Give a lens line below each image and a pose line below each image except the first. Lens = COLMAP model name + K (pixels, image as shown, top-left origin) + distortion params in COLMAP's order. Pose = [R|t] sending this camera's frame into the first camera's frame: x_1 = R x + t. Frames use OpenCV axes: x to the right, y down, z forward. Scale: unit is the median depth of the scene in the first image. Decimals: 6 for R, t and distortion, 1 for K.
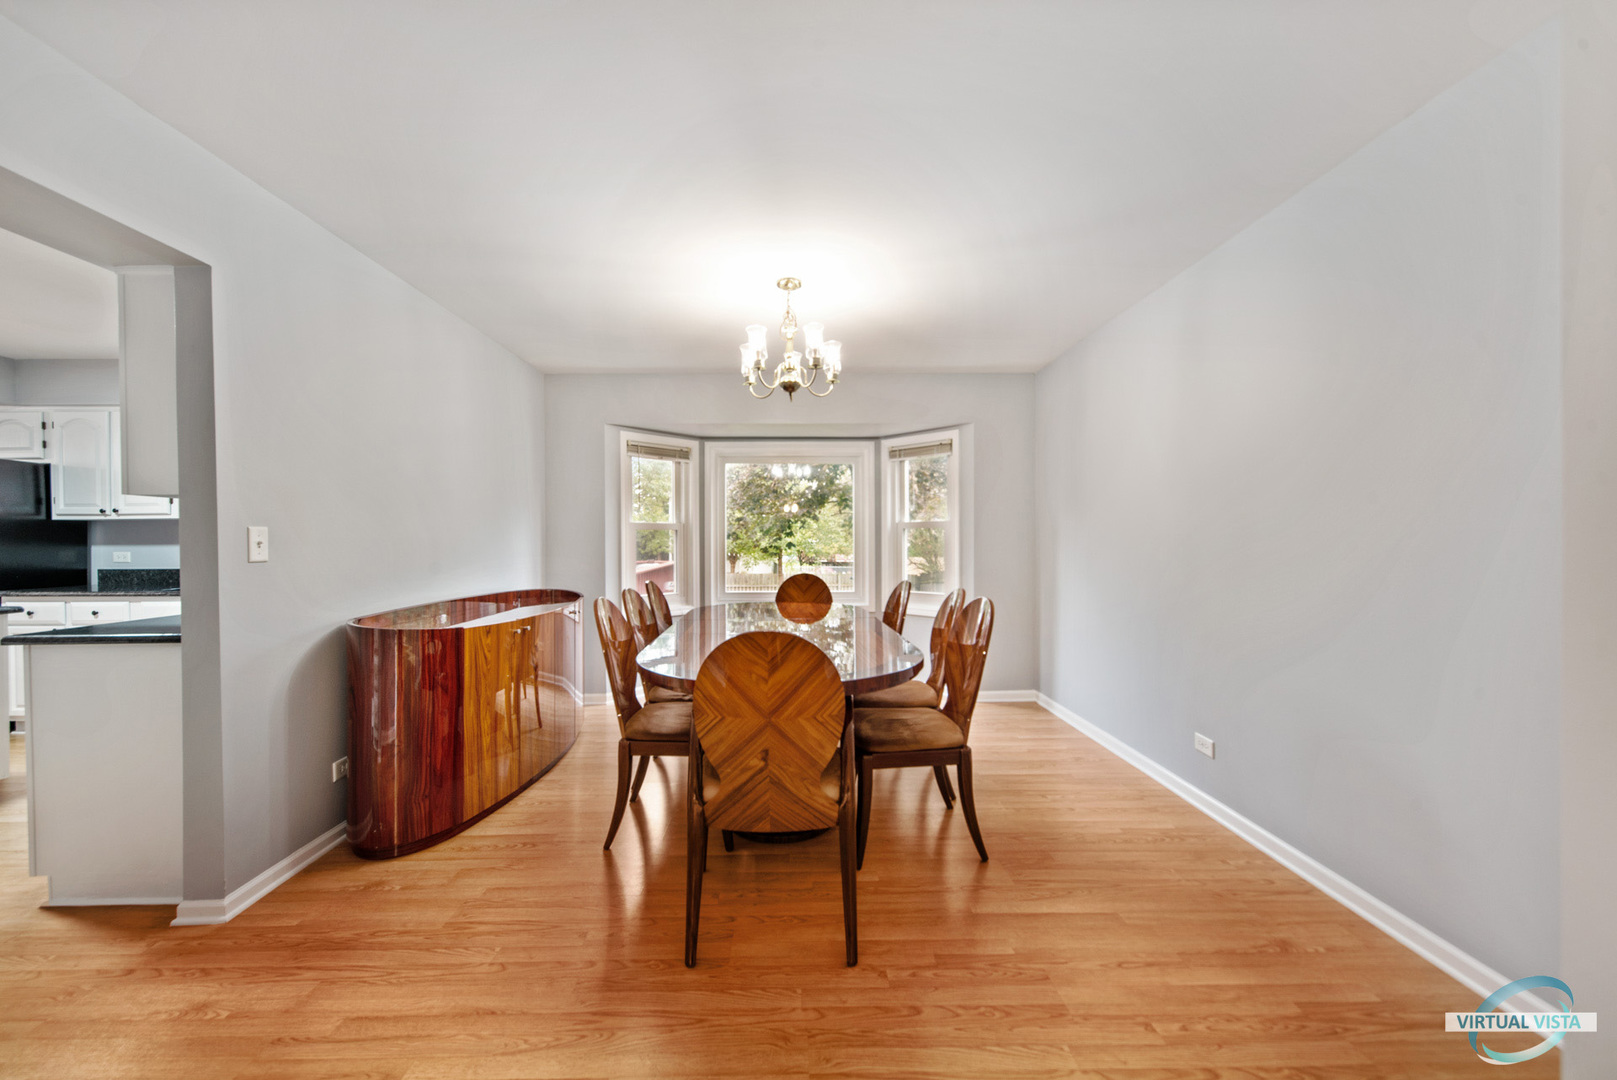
lens RADIAL K [[615.3, 0, 808.5], [0, 615.3, 540.0], [0, 0, 1]] dist [0.032568, 0.000030]
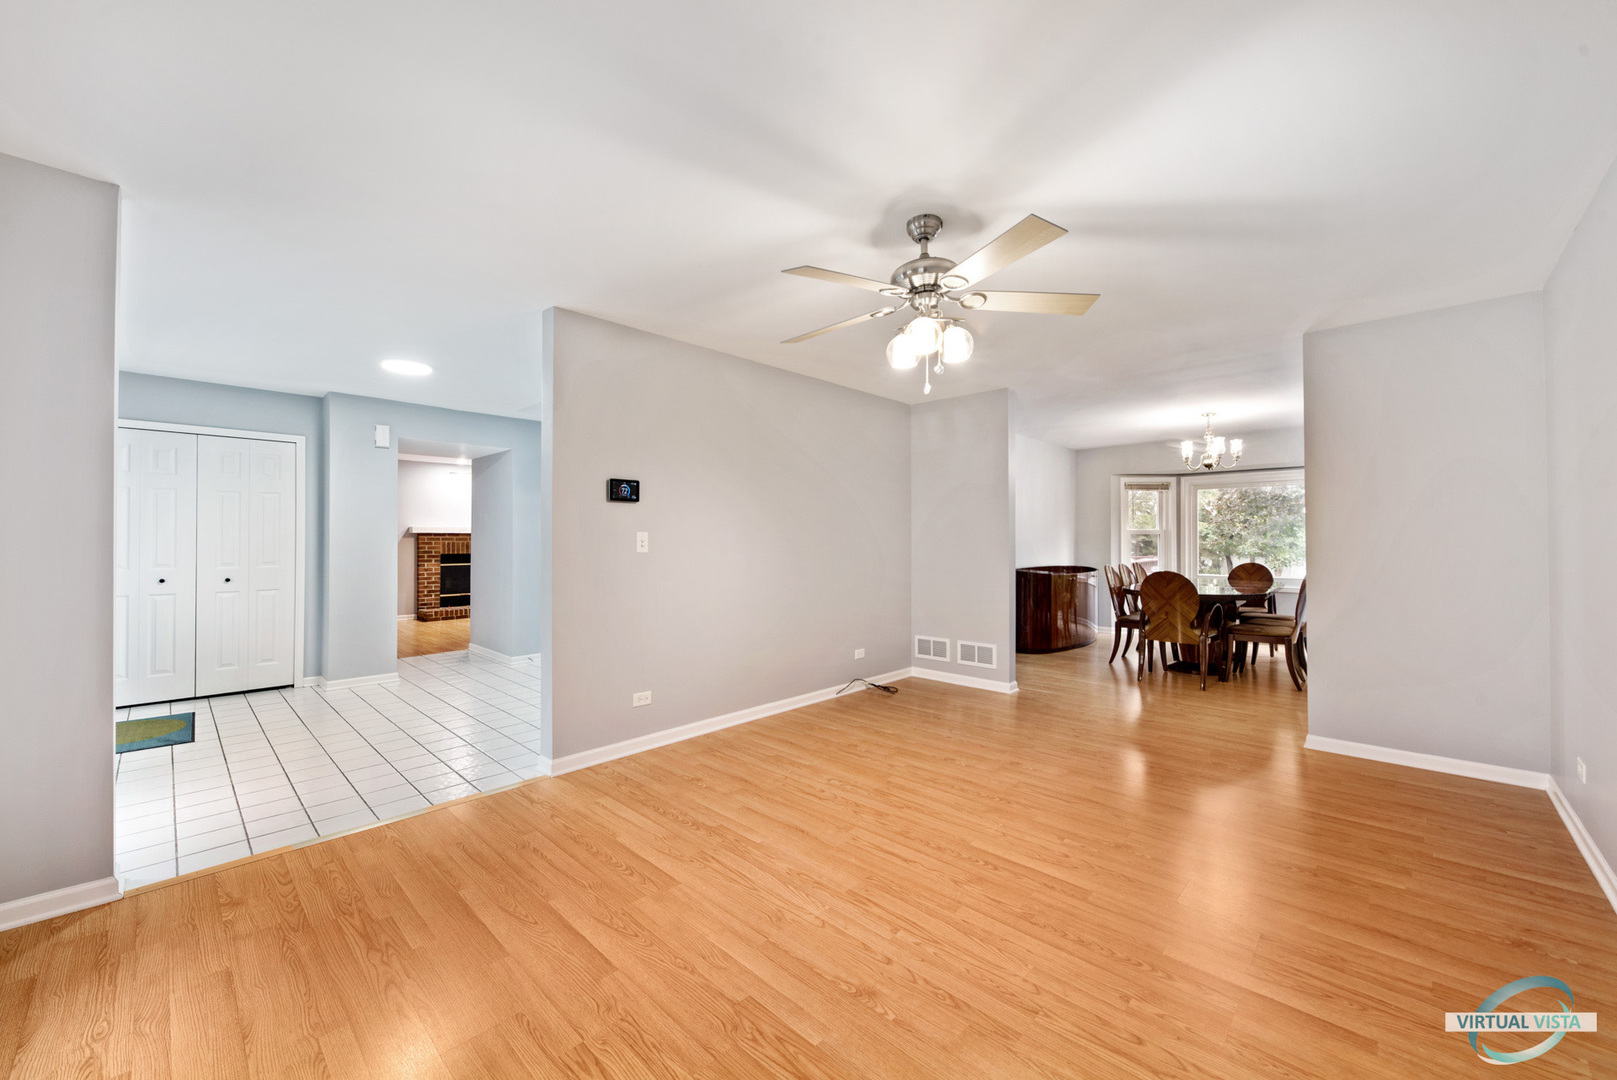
lens RADIAL K [[615.3, 0, 808.5], [0, 615.3, 540.0], [0, 0, 1]] dist [0.032568, 0.000030]
pose [[0.712559, -0.002802, -0.701607, 0.299183], [0.002567, 0.999996, -0.001386, -0.003618], [0.701607, -0.000814, 0.712563, -0.873156]]
